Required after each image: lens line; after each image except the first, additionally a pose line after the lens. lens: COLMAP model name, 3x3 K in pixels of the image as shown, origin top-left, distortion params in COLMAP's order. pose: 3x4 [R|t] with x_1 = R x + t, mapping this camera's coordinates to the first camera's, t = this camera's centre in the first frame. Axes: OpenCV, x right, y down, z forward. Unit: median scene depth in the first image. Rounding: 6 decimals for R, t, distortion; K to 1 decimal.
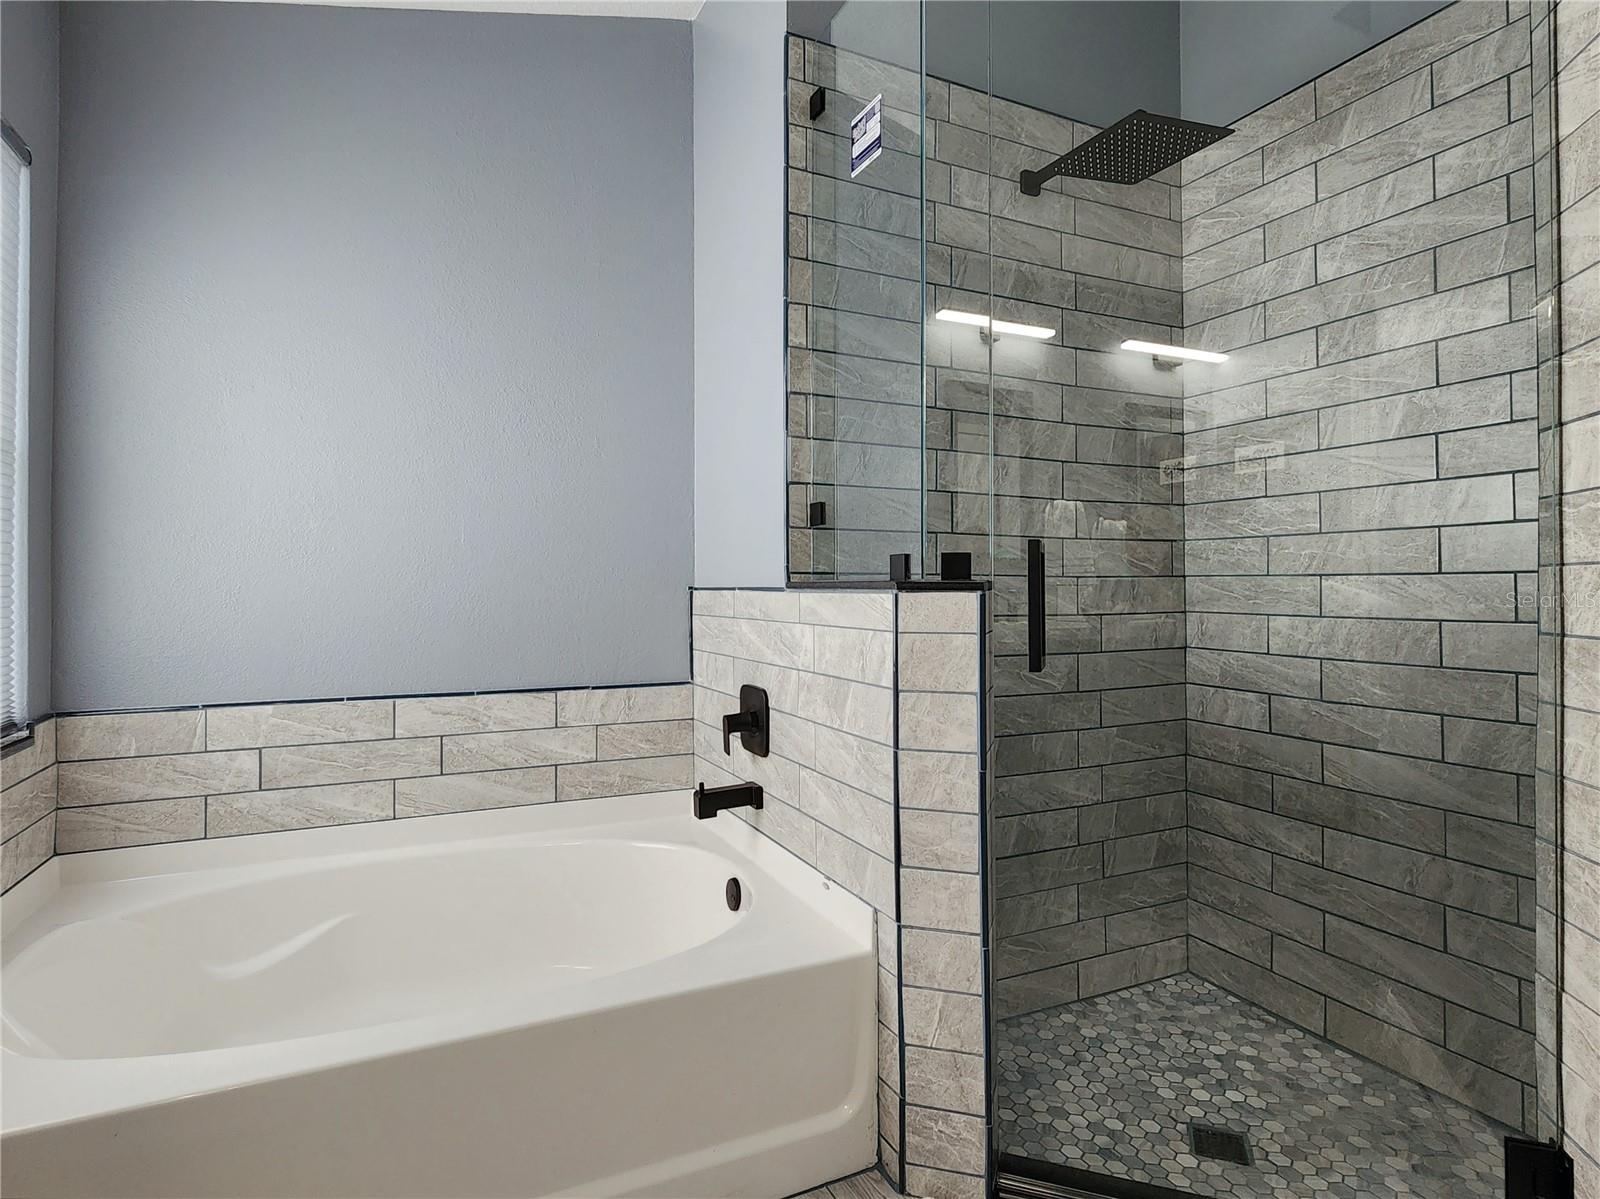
lens RADIAL K [[791.0, 0, 721.0], [0, 791.0, 575.0], [0, 0, 1]] dist [-0.002302, 0.000589]
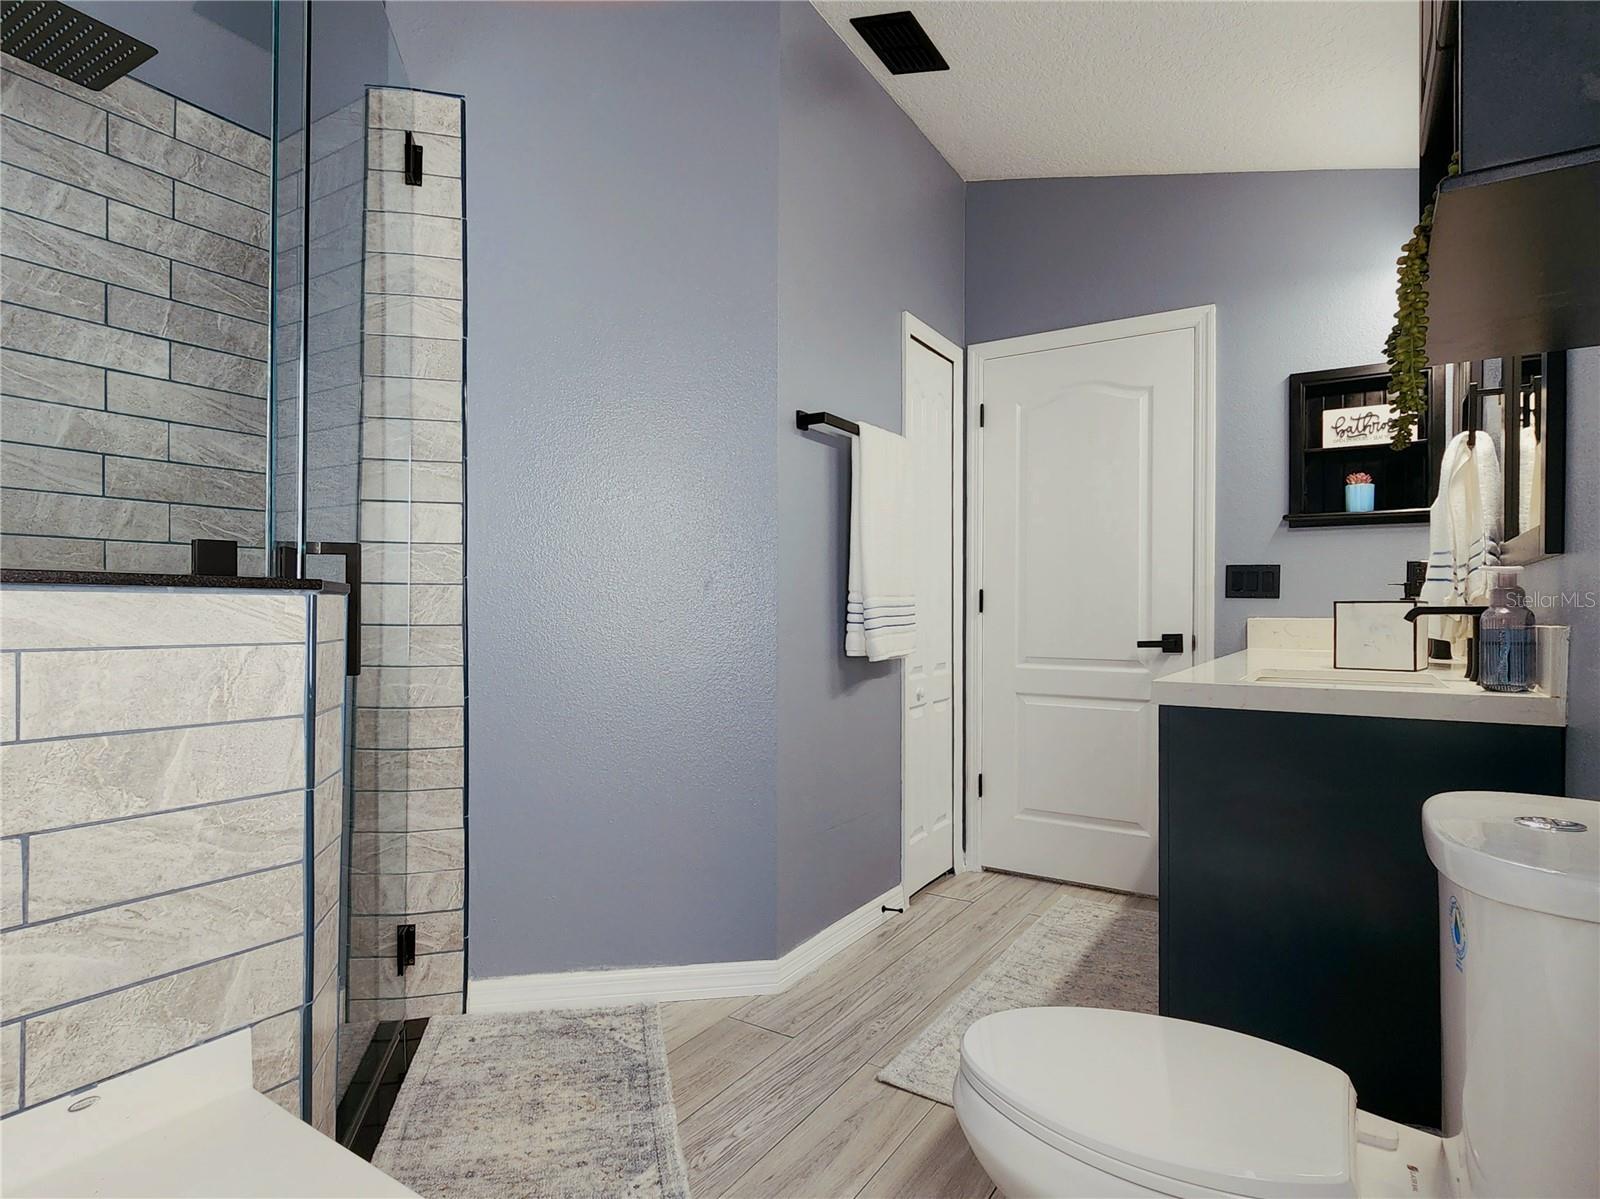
lens RADIAL K [[909.7, 0, 801.6], [0, 909.7, 618.9], [0, 0, 1]] dist [-0.018178, 0.000692]
pose [[-0.567513, -0.007056, 0.823335, -0.739318], [-0.020697, 0.999770, -0.005699, 0.039171], [-0.823105, -0.020275, -0.567528, 1.012498]]
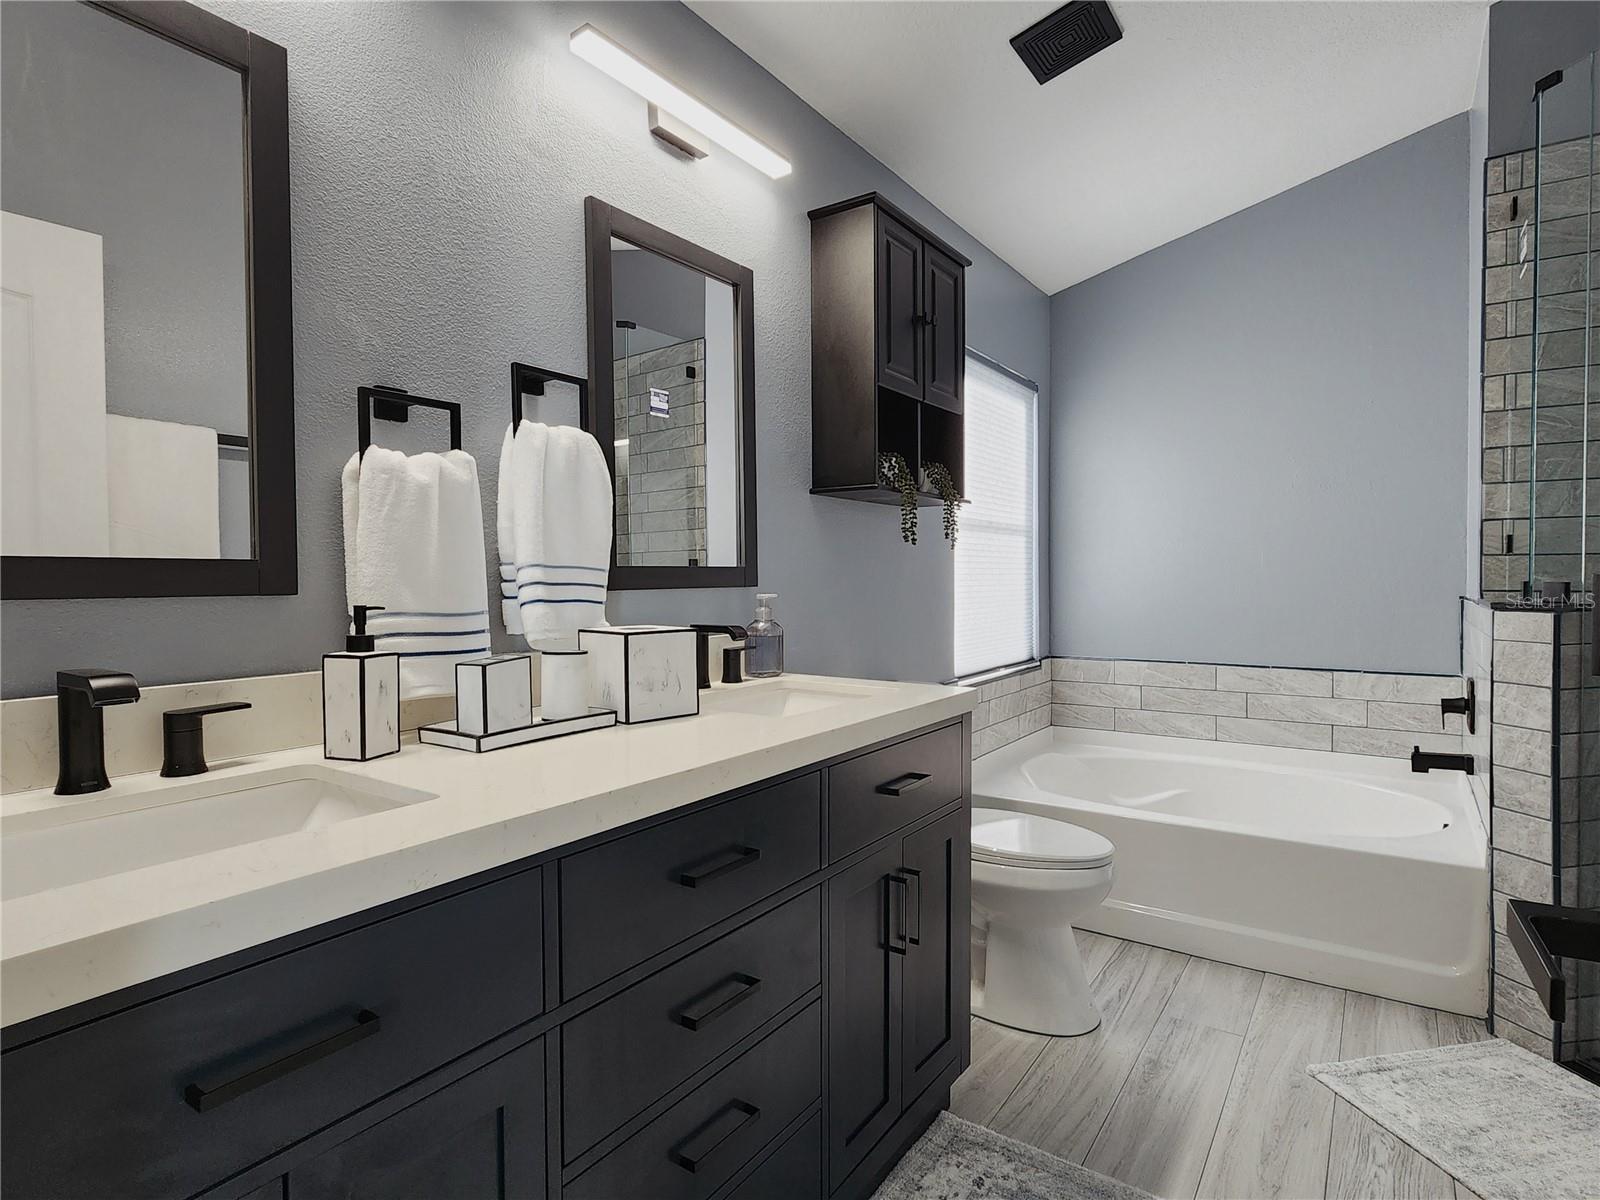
lens RADIAL K [[909.7, 0, 801.6], [0, 909.7, 619.4], [0, 0, 1]] dist [-0.018178, 0.000692]
pose [[0.515007, 0.040498, -0.856229, 0.764873], [0.023417, 0.997846, 0.061281, -0.071348], [0.856866, -0.051611, 0.512950, -0.689058]]
